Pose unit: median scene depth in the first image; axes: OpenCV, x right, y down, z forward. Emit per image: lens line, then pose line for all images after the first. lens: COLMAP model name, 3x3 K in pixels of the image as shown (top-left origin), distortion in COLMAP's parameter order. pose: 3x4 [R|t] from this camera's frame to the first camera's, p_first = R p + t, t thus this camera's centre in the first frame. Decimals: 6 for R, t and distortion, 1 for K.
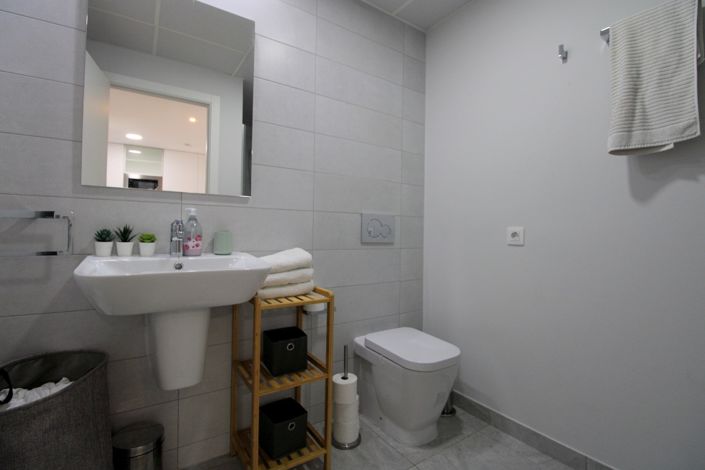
lens RADIAL K [[327.8, 0, 356.4], [0, 327.8, 229.1], [0, 0, 1]] dist [-0.021730, -0.003541]
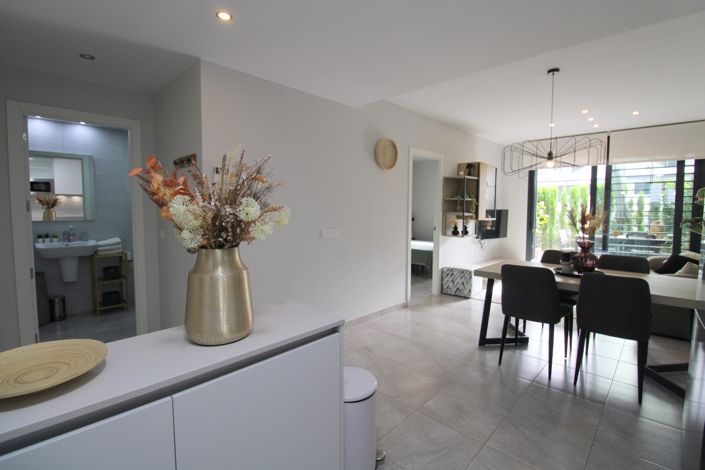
lens RADIAL K [[327.8, 0, 352.8], [0, 327.8, 229.1], [0, 0, 1]] dist [-0.021730, -0.003541]
pose [[0.977588, -0.024842, 0.209056, 1.429378], [0.009463, 0.997195, 0.074248, -0.232777], [-0.210314, -0.070606, 0.975081, -2.462208]]
